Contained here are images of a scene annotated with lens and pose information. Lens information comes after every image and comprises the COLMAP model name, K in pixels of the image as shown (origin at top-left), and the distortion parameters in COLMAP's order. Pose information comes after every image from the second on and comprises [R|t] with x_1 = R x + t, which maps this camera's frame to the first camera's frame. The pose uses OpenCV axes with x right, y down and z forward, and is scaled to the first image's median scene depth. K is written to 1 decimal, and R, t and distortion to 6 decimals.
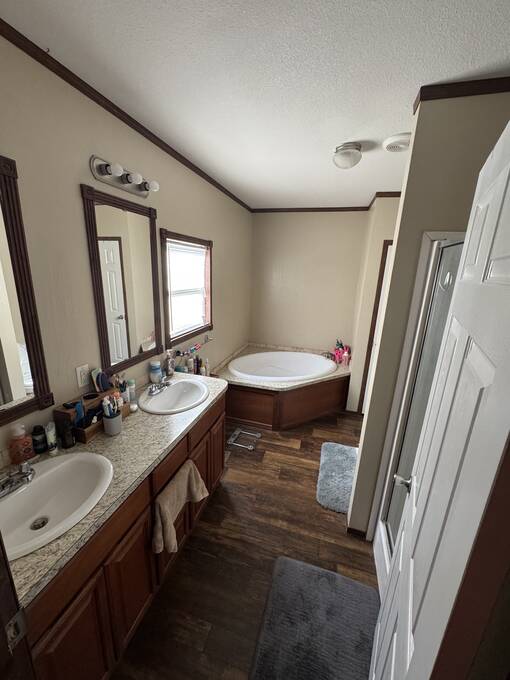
lens RADIAL K [[272.8, 0, 255.1], [0, 272.8, 340.3], [0, 0, 1]] dist [-0.000535, -0.000095]
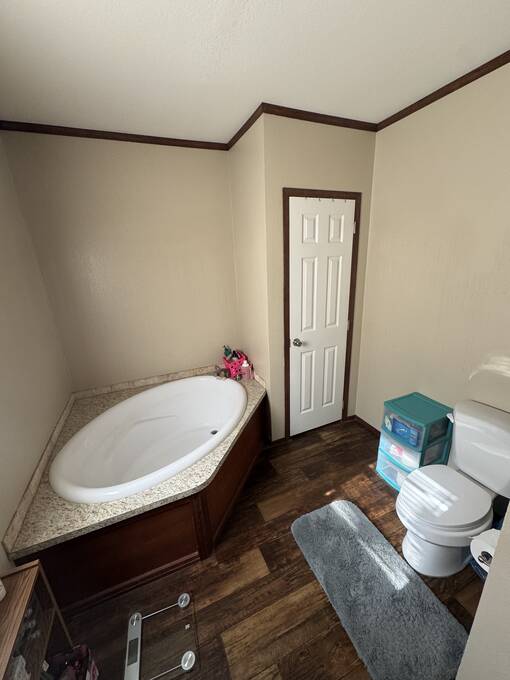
lens RADIAL K [[272.8, 0, 254.9], [0, 272.8, 339.6], [0, 0, 1]] dist [-0.000535, -0.000095]
pose [[0.769462, -0.261299, 0.582795, -0.049201], [0.237896, 0.964077, 0.118156, -0.105863], [-0.592734, 0.047728, 0.803983, 0.510869]]
